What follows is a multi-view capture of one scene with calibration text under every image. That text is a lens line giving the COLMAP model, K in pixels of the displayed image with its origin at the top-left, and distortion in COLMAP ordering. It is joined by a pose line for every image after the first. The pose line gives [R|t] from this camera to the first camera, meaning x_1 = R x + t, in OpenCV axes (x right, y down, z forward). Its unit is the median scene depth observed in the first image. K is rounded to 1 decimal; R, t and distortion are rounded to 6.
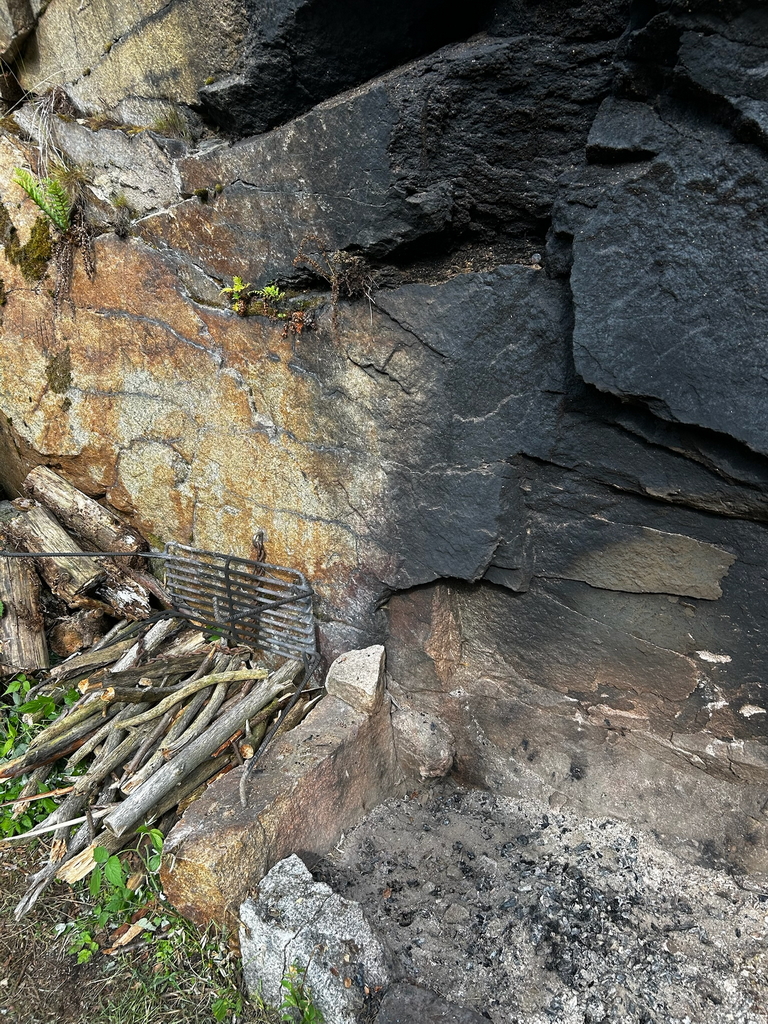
lens RADIAL K [[771.2, 0, 383.6], [0, 771.2, 529.1], [0, 0, 1]] dist [0.056792, -0.062430]
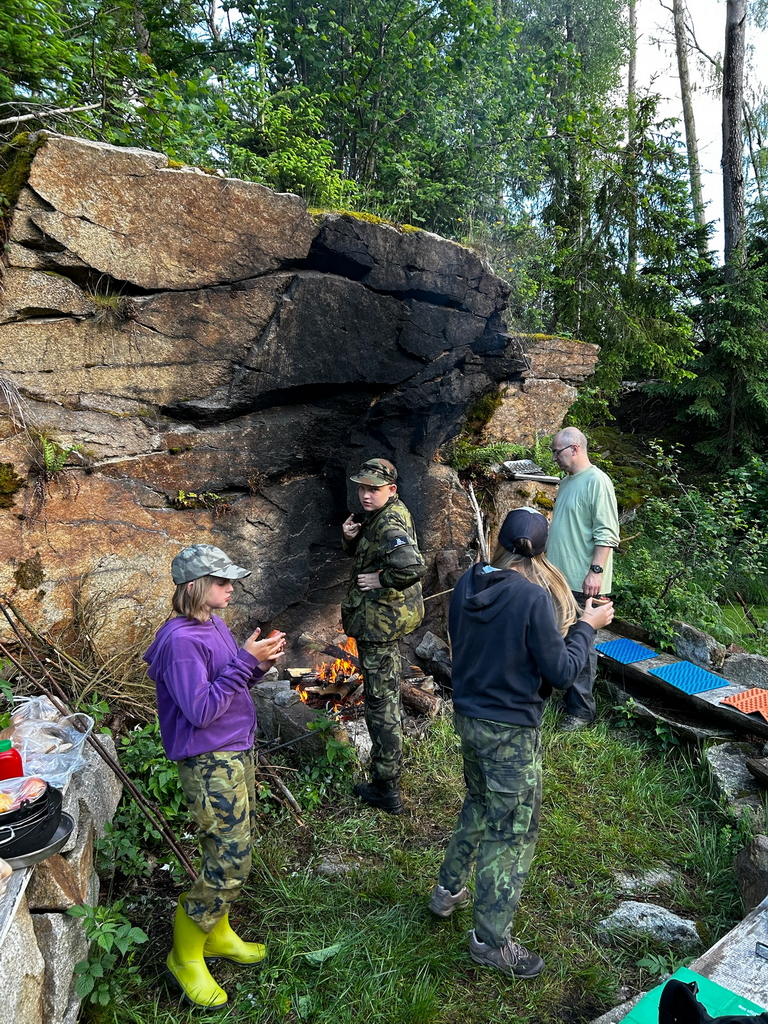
lens RADIAL K [[771.2, 0, 383.6], [0, 771.2, 529.1], [0, 0, 1]] dist [0.056792, -0.062430]
pose [[0.173488, -0.148086, 0.973639, -2.154013], [0.304119, 0.948368, 0.090053, -0.285829], [-0.936704, 0.280478, 0.209566, 0.201941]]
